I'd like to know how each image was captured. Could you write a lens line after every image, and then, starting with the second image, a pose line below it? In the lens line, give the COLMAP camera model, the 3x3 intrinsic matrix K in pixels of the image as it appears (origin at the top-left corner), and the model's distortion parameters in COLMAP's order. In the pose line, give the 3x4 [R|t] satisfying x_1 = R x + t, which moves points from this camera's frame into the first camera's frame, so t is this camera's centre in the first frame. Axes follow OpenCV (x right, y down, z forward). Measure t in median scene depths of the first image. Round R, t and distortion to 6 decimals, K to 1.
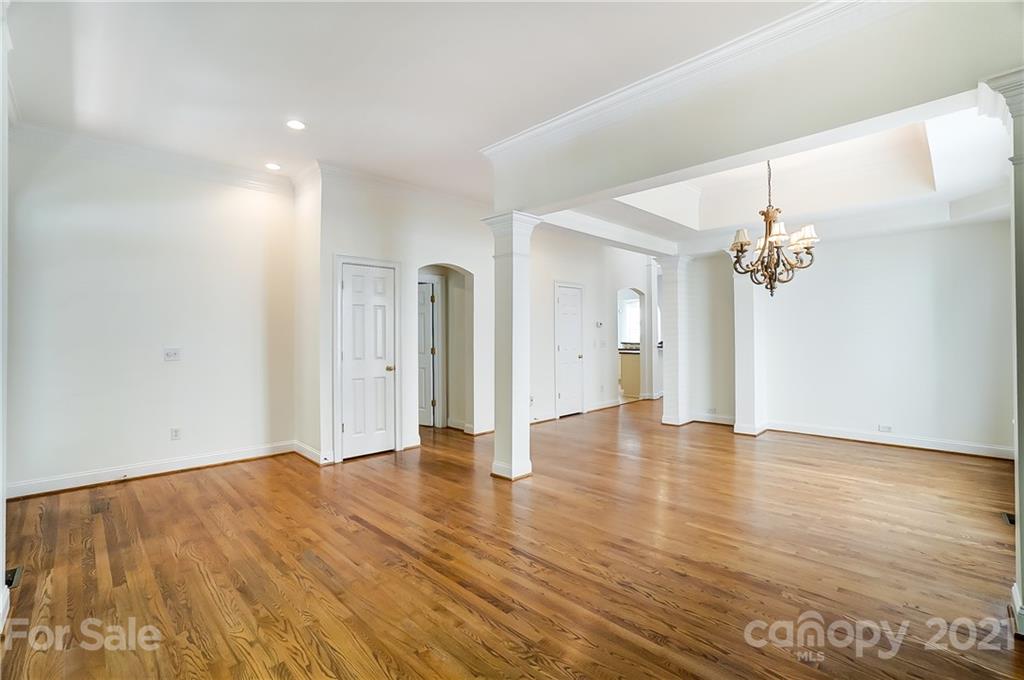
lens RADIAL K [[453.3, 0, 506.9], [0, 453.3, 339.8], [0, 0, 1]] dist [-0.066603, 0.022319]
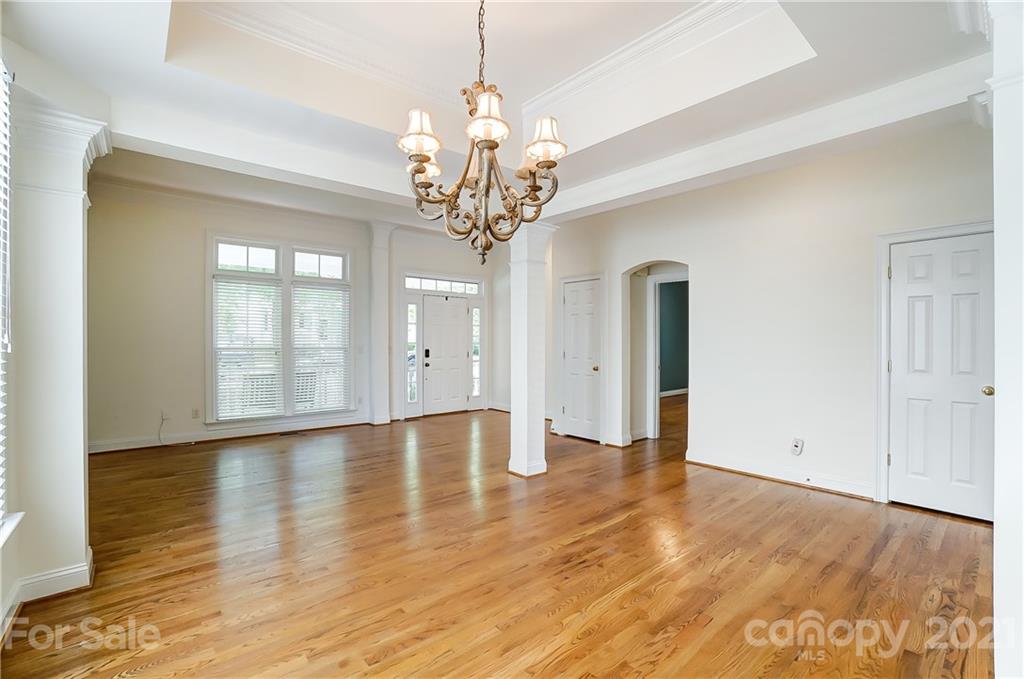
lens RADIAL K [[450.4, 0, 507.2], [0, 450.4, 335.5], [0, 0, 1]] dist [-0.065145, 0.022221]
pose [[-0.052312, -0.000081, -0.998631, 1.125202], [-0.013109, 0.999914, 0.000606, -0.019564], [0.998545, 0.013123, -0.052308, 1.075631]]
